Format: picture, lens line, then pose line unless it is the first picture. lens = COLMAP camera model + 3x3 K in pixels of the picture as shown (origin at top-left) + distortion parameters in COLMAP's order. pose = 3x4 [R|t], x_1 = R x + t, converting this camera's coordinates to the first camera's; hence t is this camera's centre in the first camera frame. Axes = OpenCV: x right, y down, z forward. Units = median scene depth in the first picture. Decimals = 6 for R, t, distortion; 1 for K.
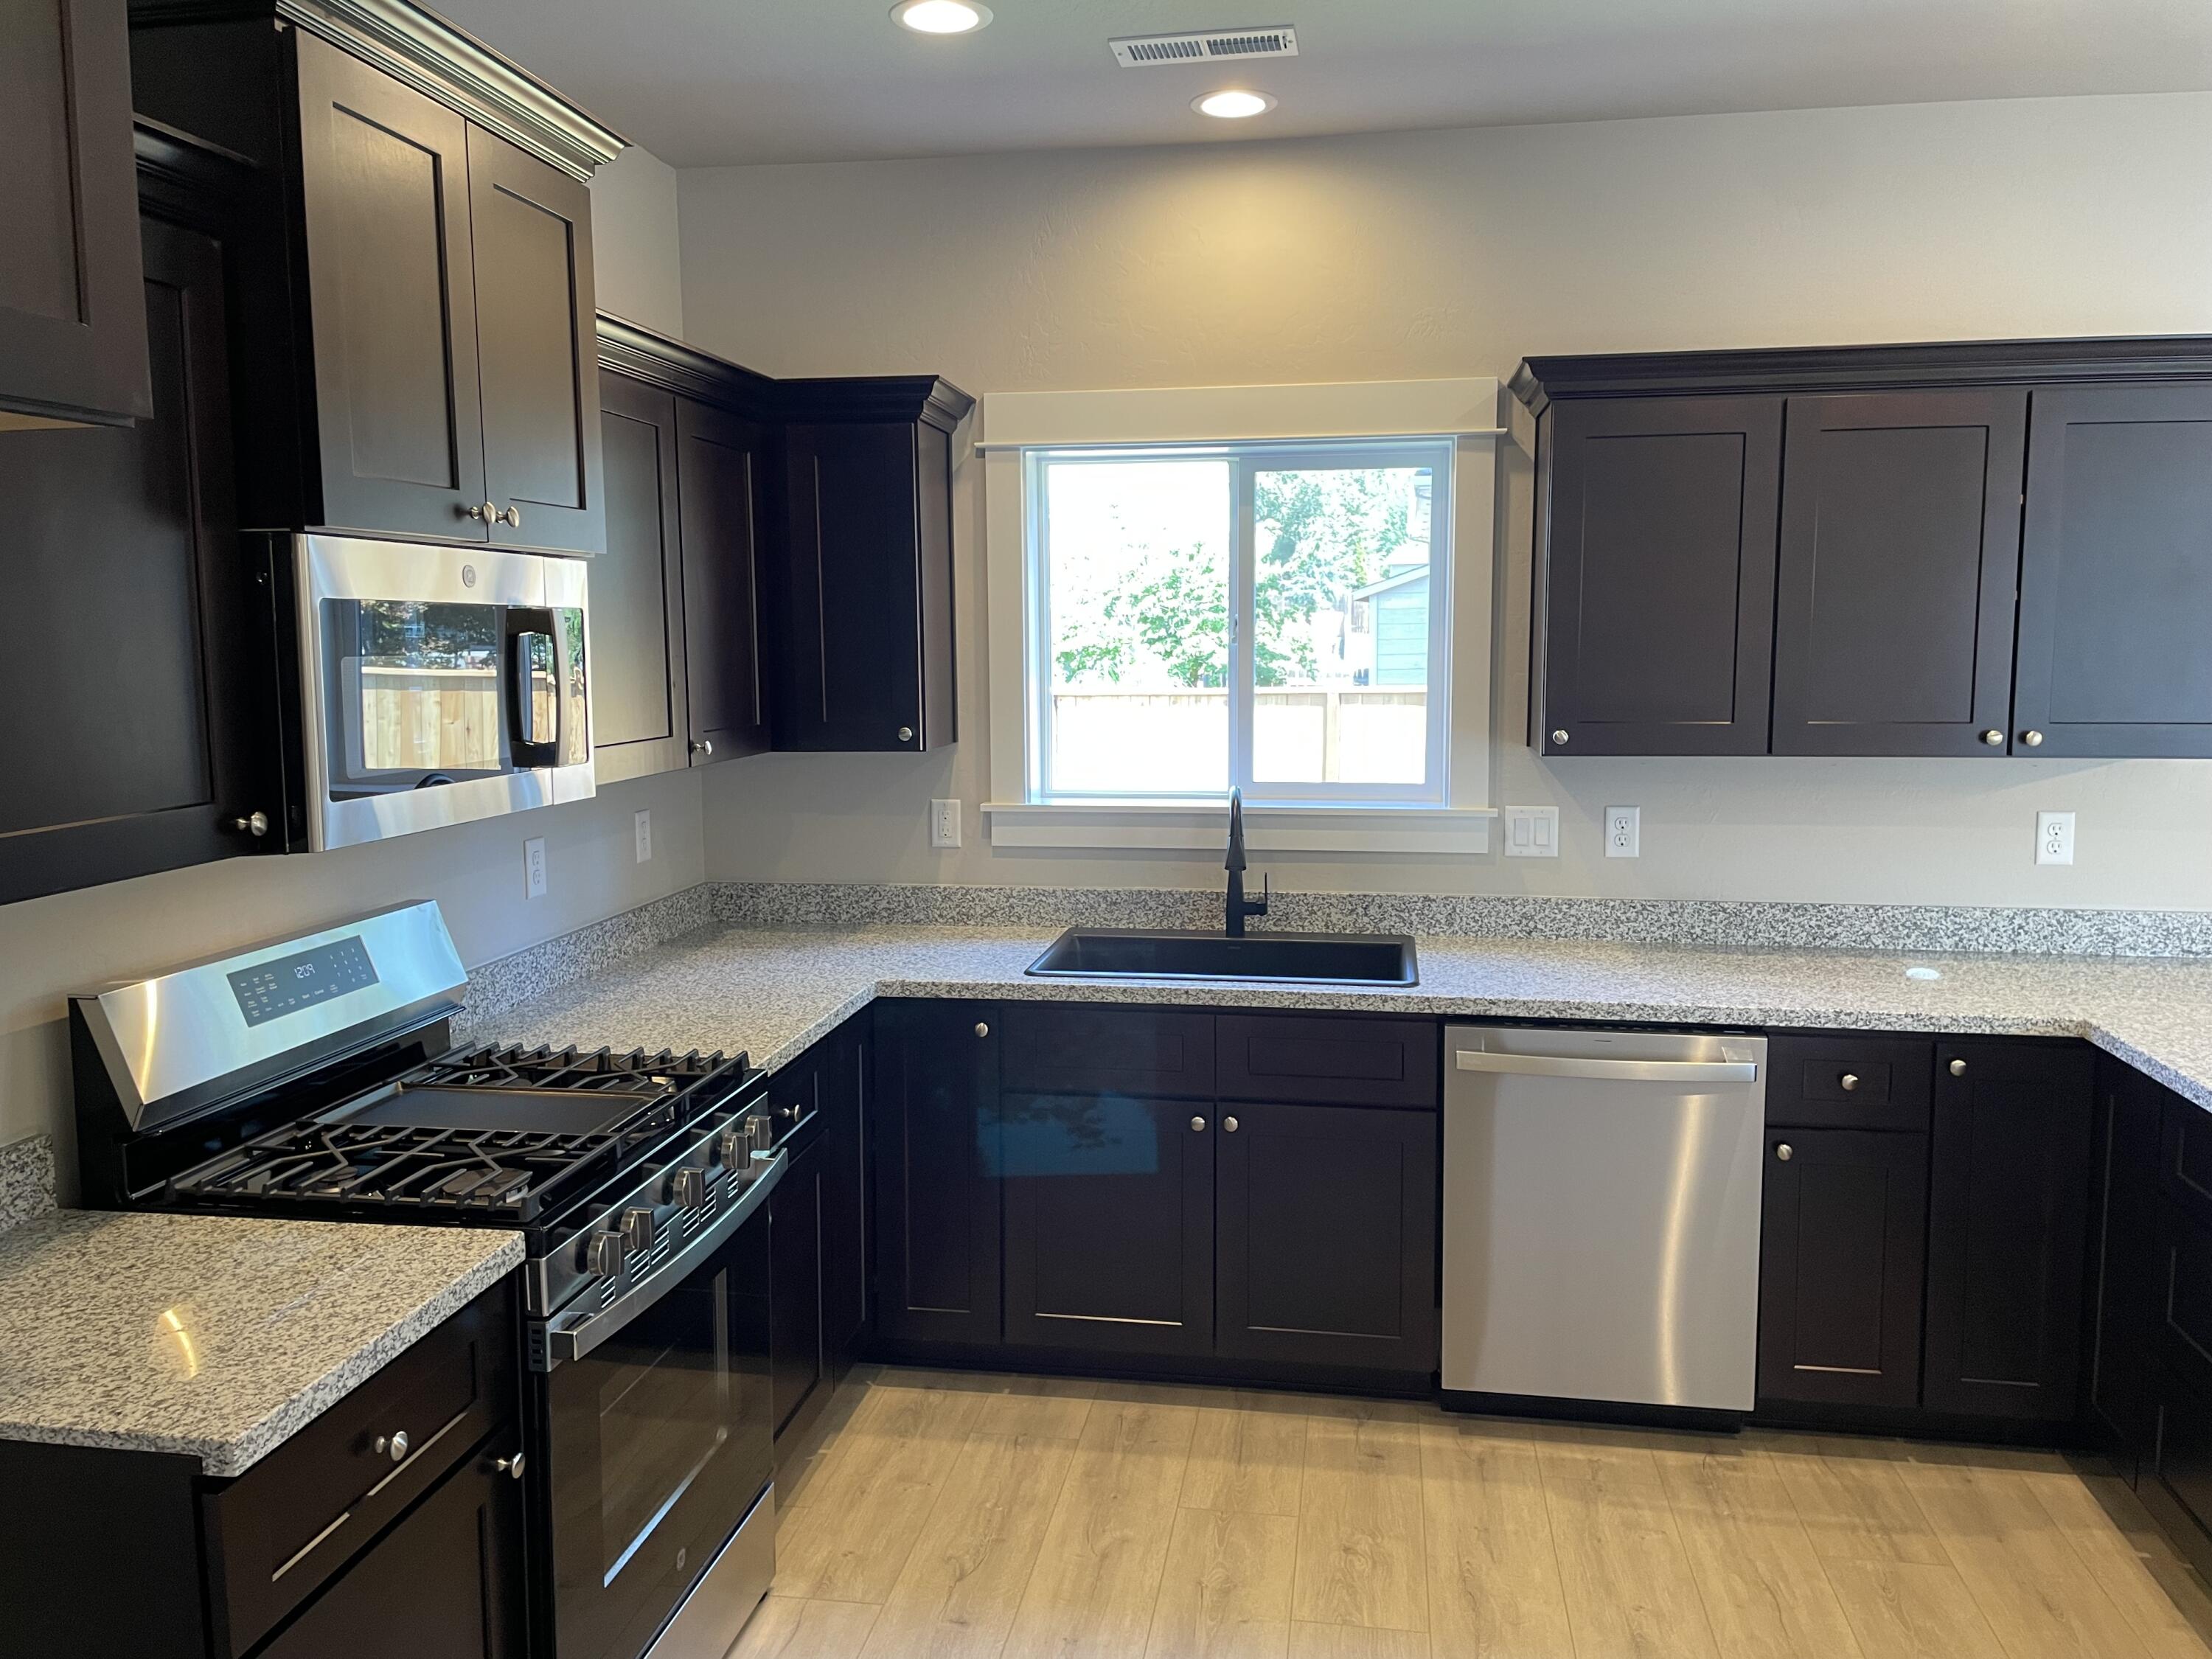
lens RADIAL K [[1684.2, 0, 1106.0], [0, 1684.2, 829.5], [0, 0, 1]] dist [0.027769, -0.008647]
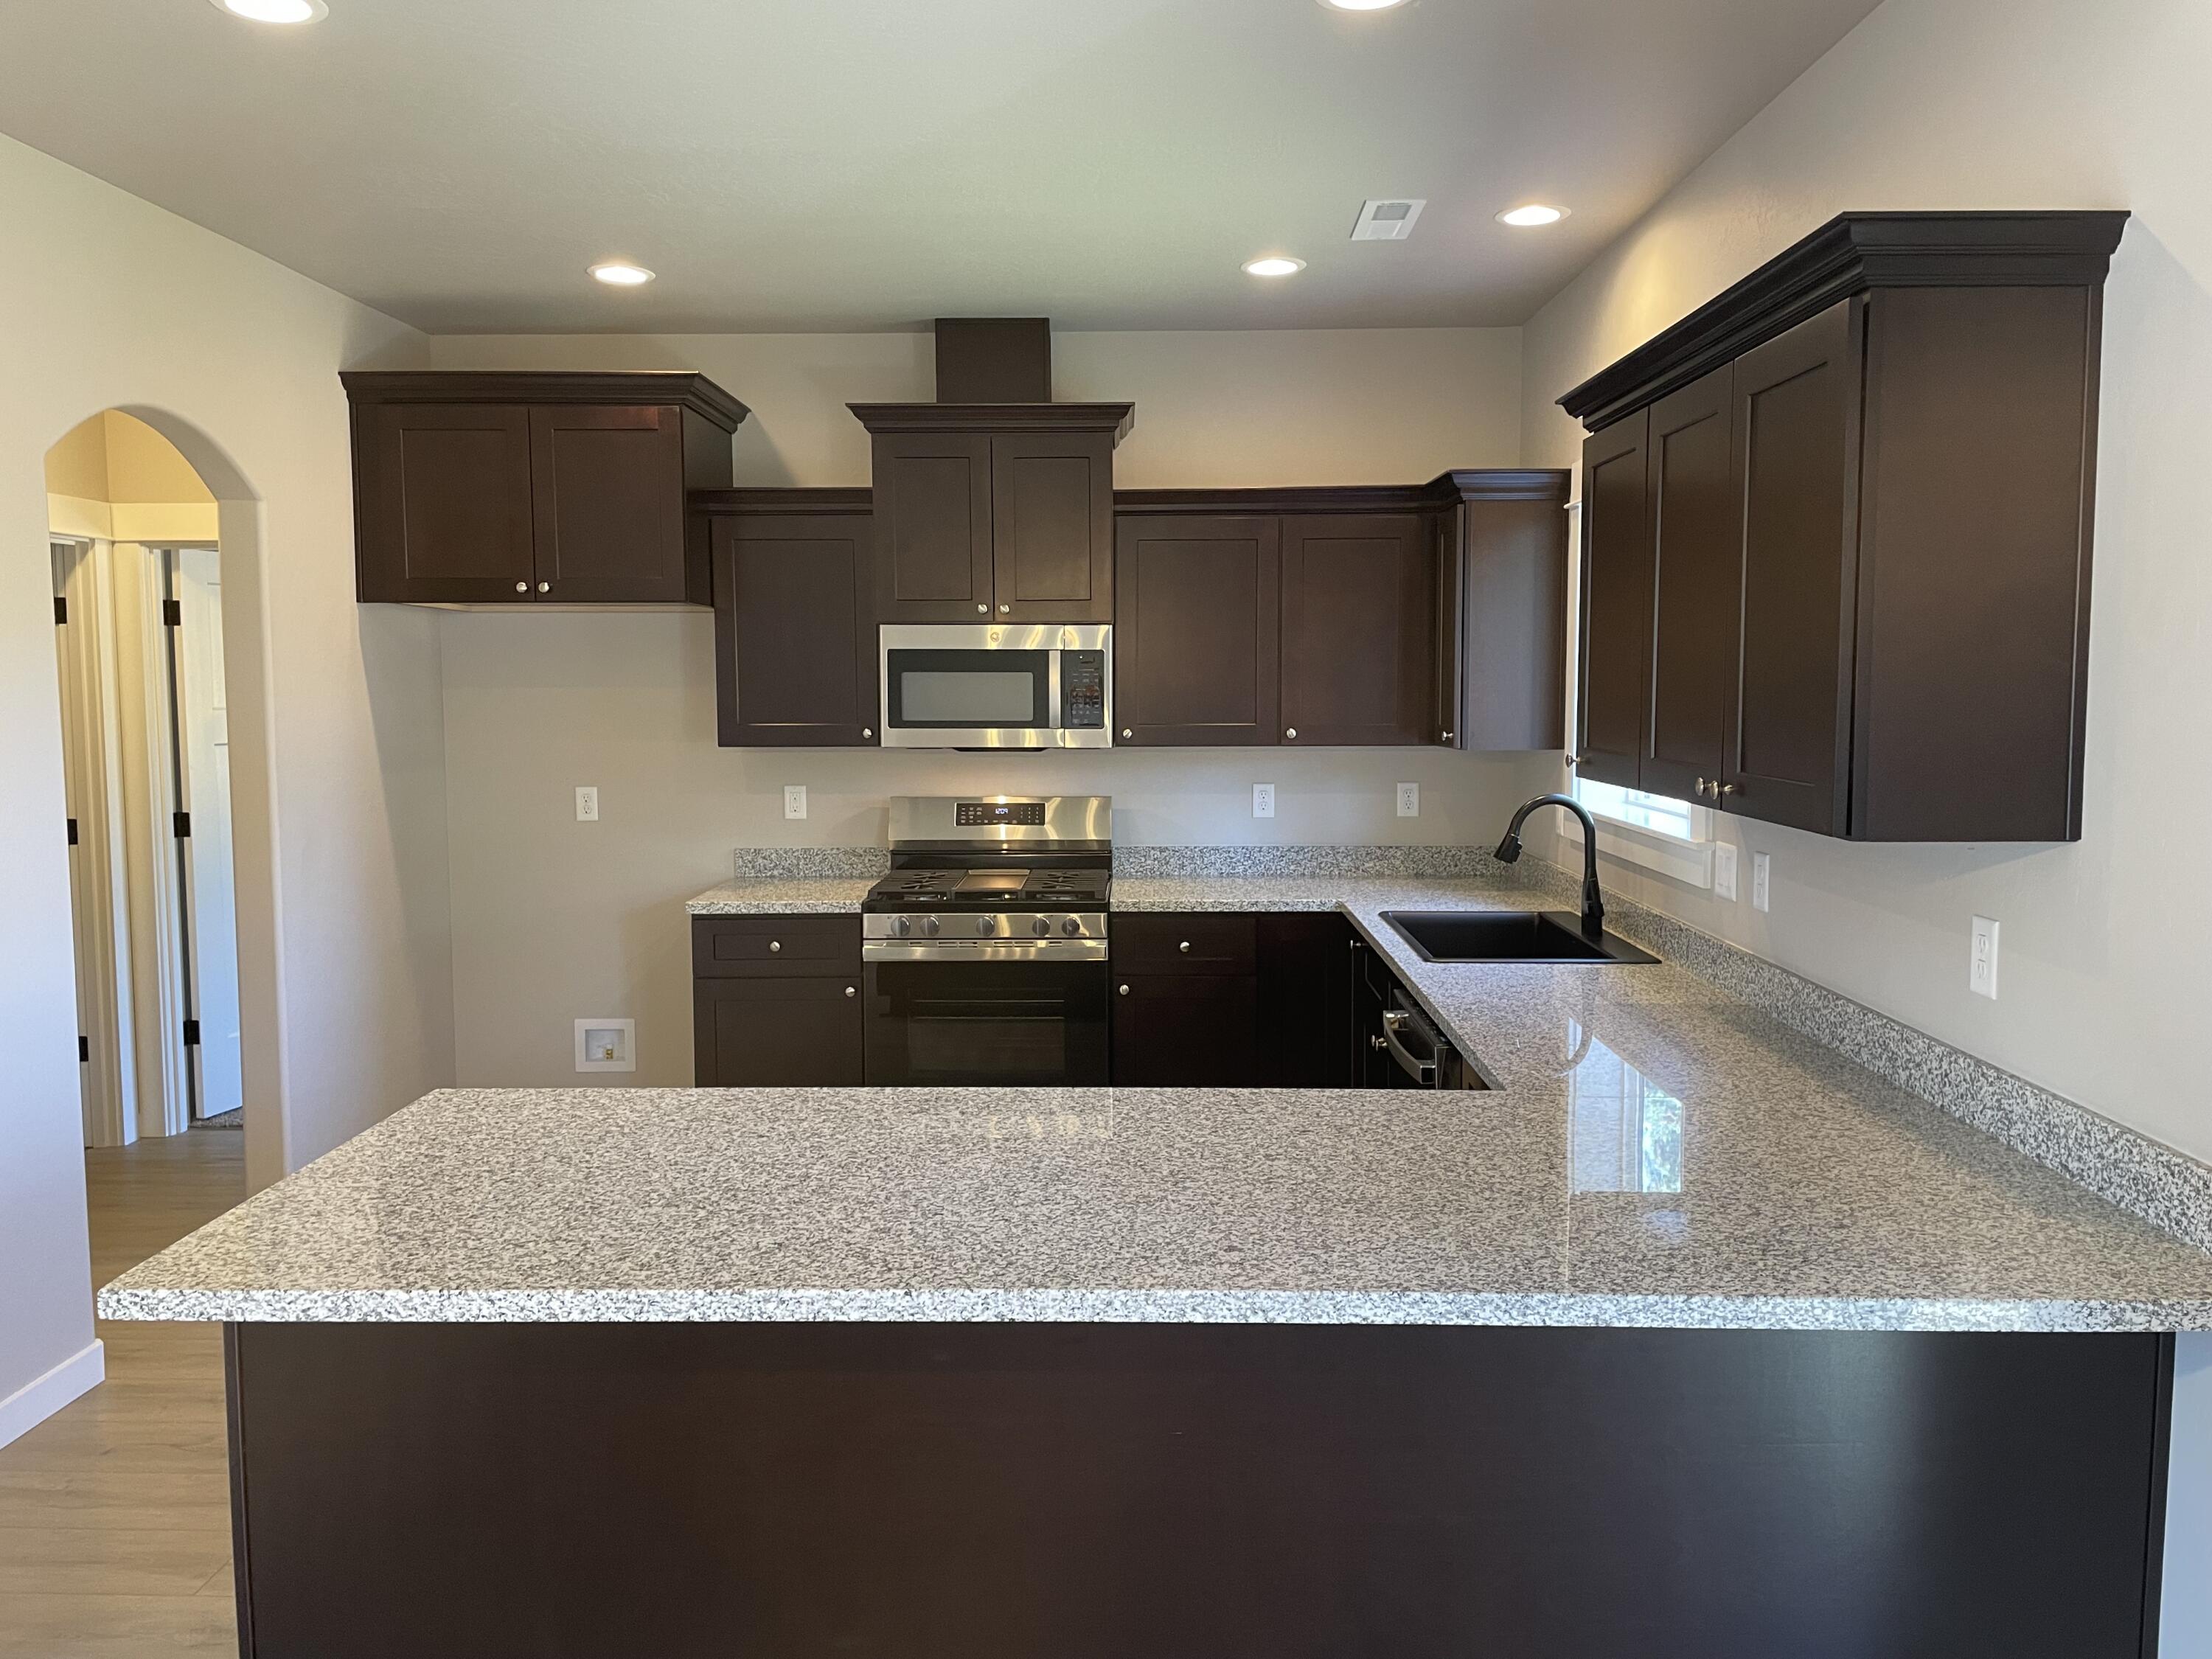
lens RADIAL K [[1684.2, 0, 1106.0], [0, 1684.2, 829.5], [0, 0, 1]] dist [0.027769, -0.008647]
pose [[0.141999, 0.094950, -0.985302, 1.195571], [-0.114106, 0.990323, 0.078989, -0.058212], [0.983268, 0.101212, 0.151459, 0.541099]]
